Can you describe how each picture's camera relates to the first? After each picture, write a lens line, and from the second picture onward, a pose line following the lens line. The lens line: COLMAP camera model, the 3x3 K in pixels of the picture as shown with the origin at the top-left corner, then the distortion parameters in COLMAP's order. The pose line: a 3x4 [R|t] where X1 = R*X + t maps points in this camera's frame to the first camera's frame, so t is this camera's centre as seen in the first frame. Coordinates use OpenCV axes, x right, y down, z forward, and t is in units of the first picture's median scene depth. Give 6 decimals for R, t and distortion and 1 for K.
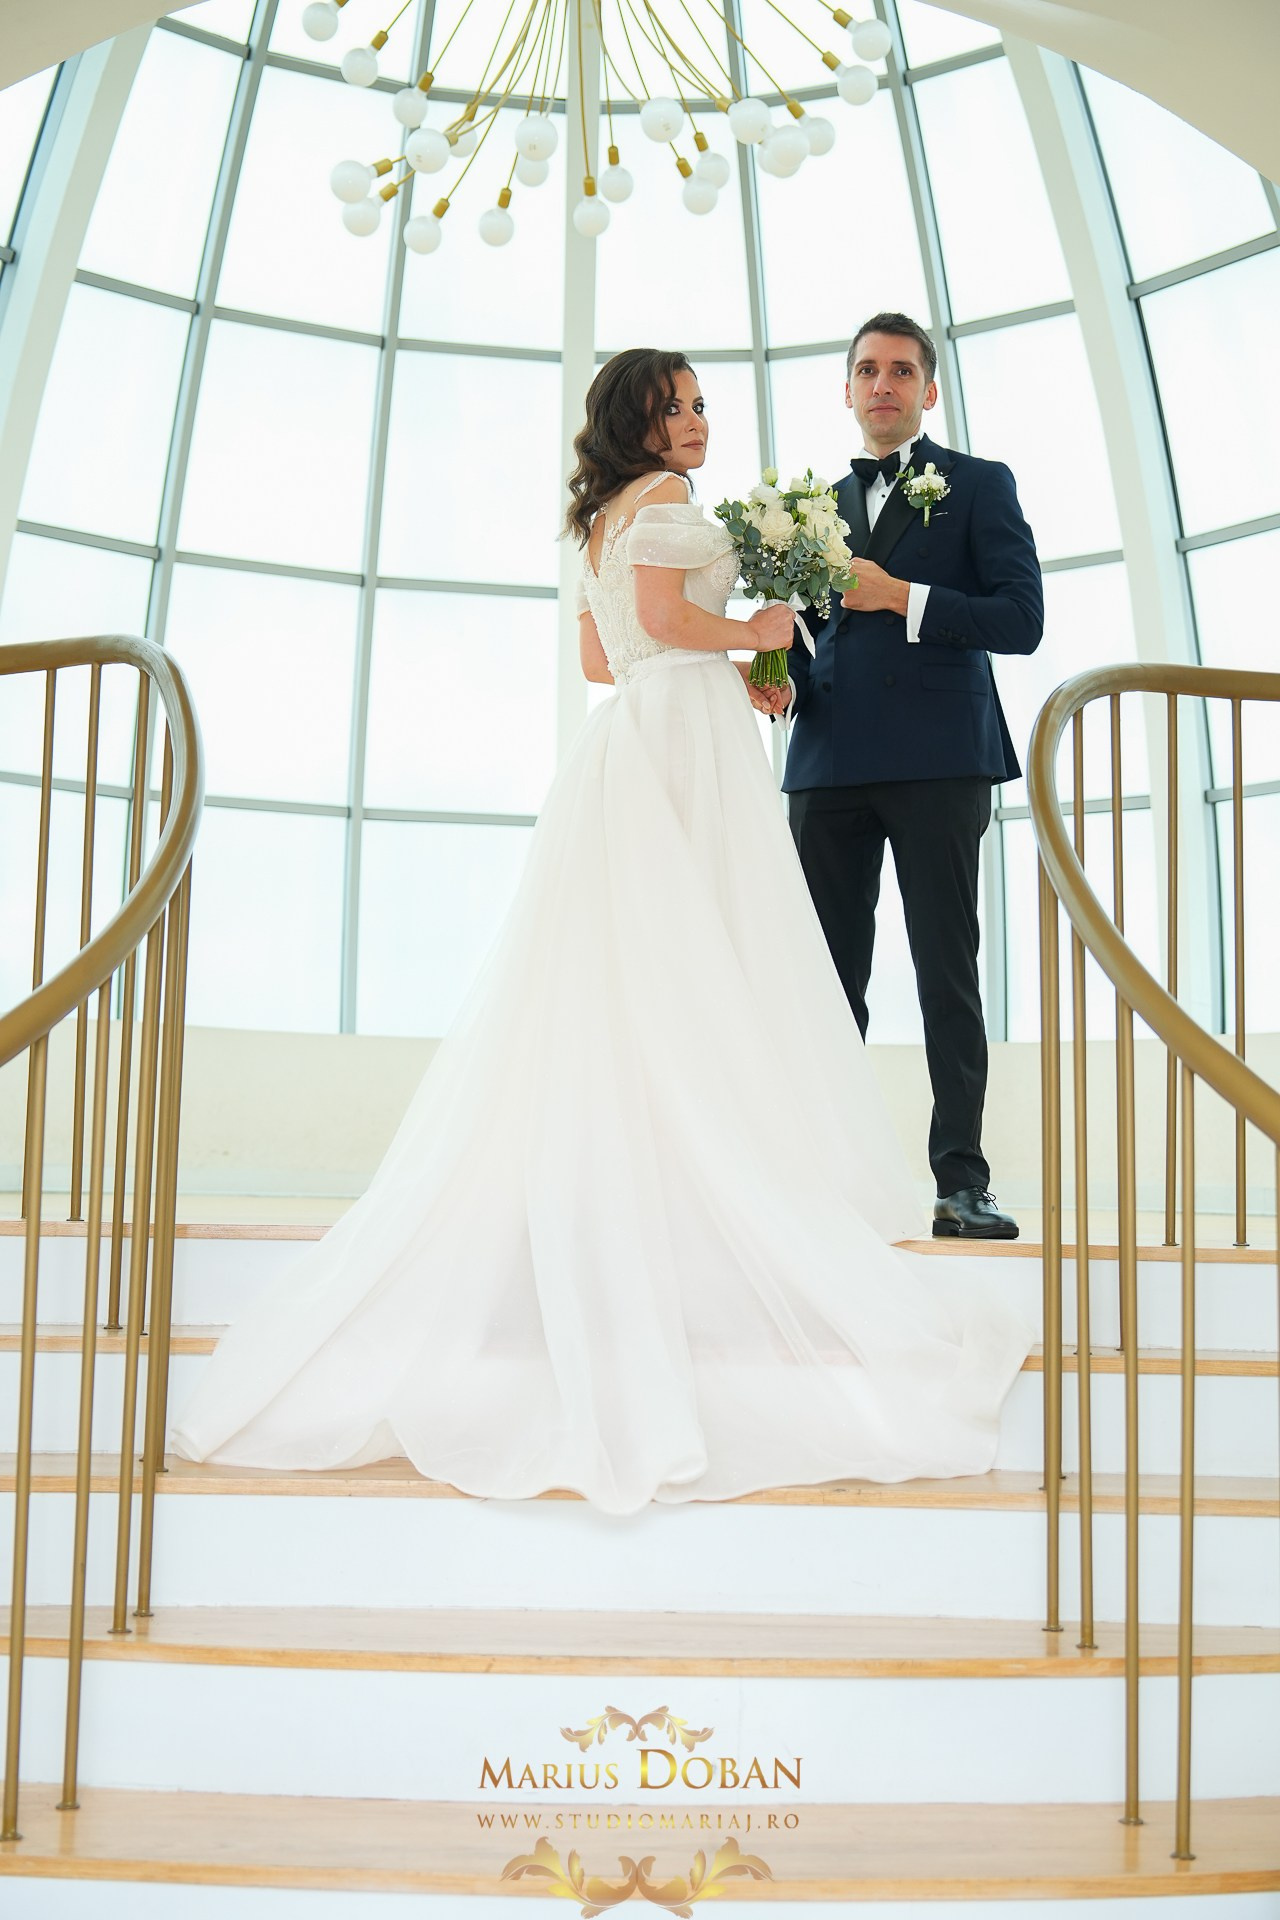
lens RADIAL K [[2279.9, 0, 655.1], [0, 2279.9, 986.7], [0, 0, 1]] dist [-0.004875, 0.000000]
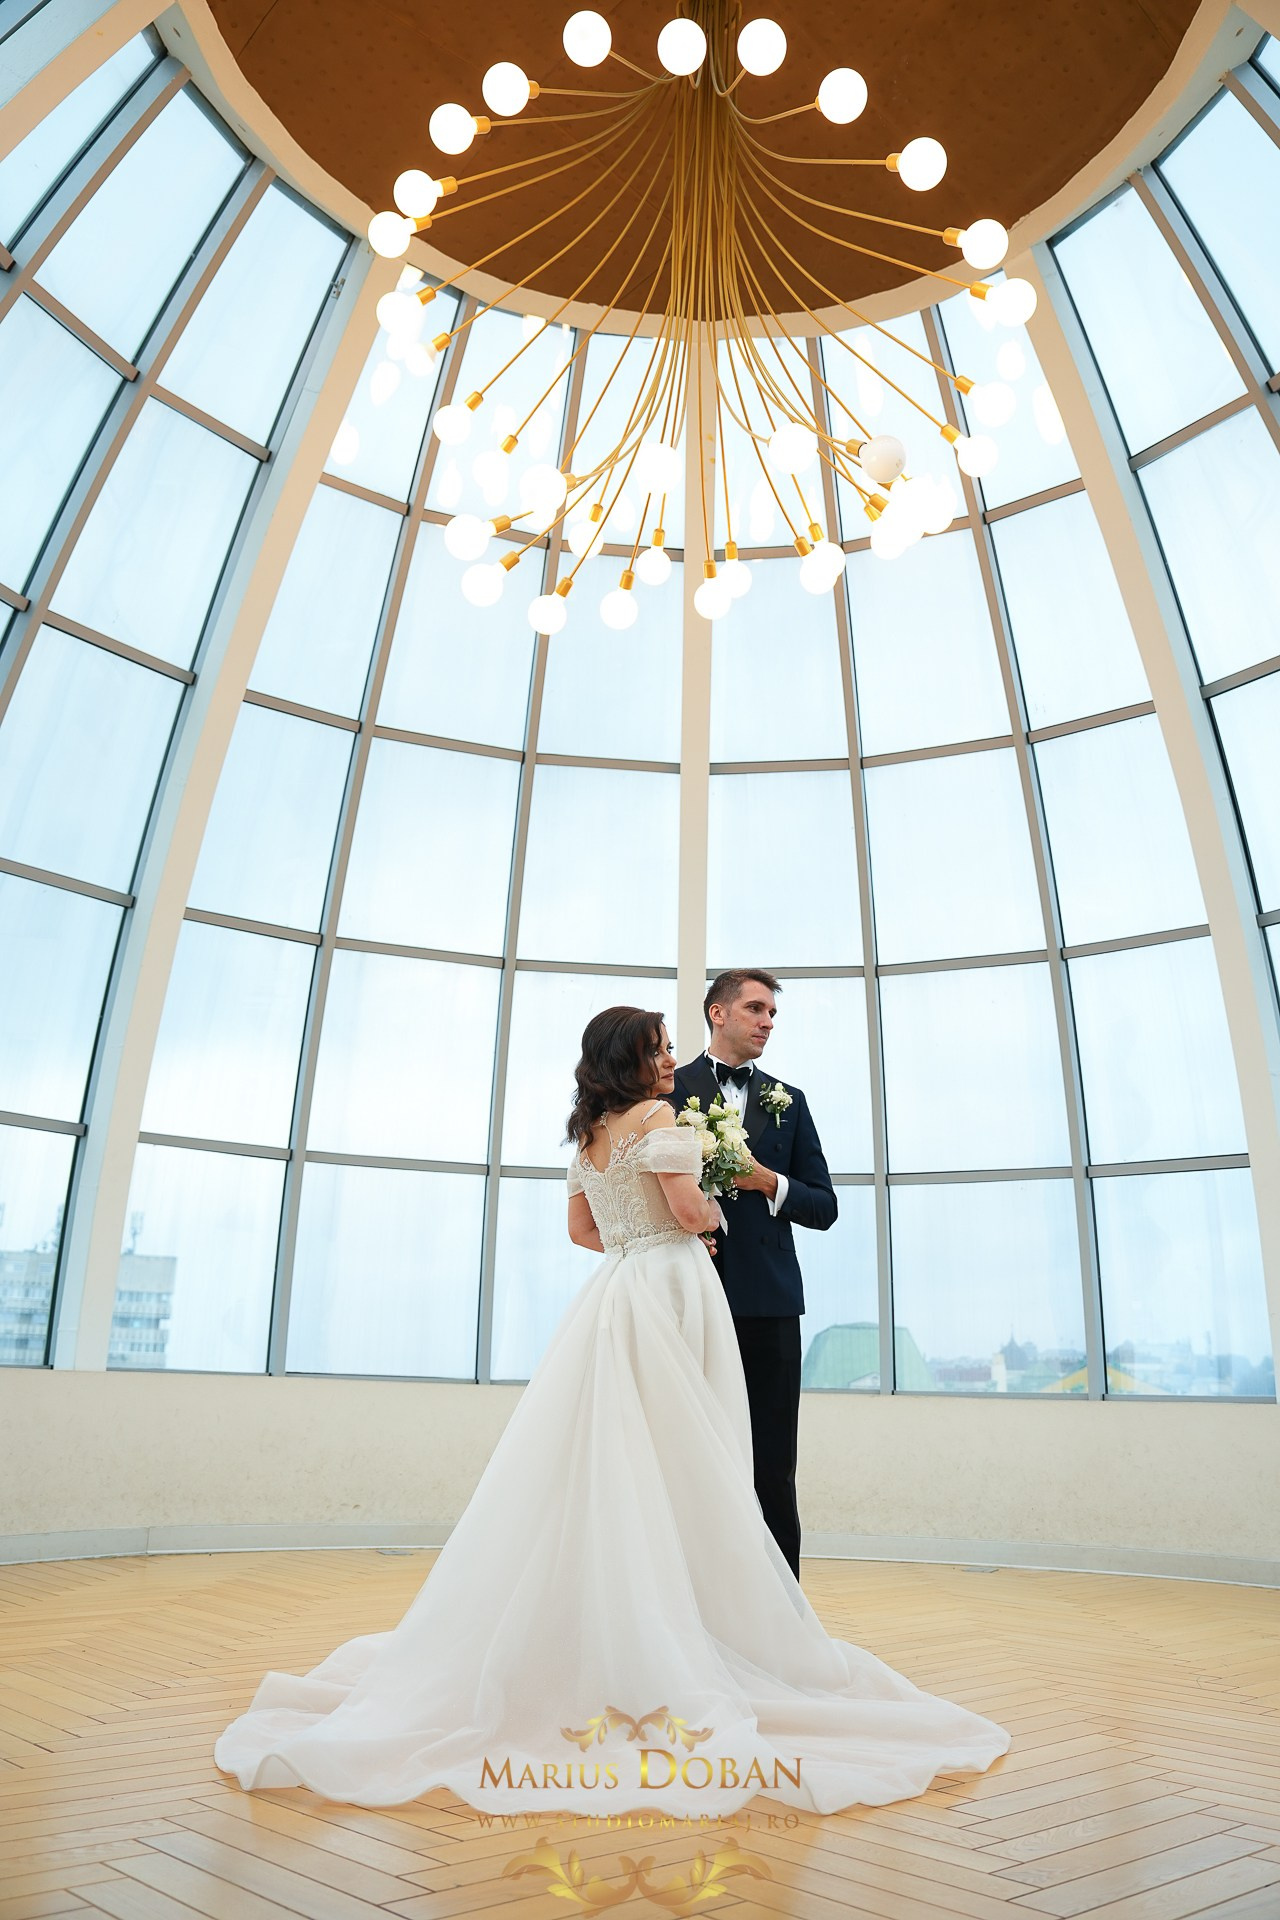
lens RADIAL K [[1532.2, 0, 650.9], [0, 1532.2, 986.0], [0, 0, 1]] dist [0.013174, -0.001384]
pose [[0.998578, -0.008472, -0.052628, -0.017332], [-0.001215, 0.983418, -0.181349, -0.033563], [0.053291, 0.181155, 0.982010, 0.291627]]
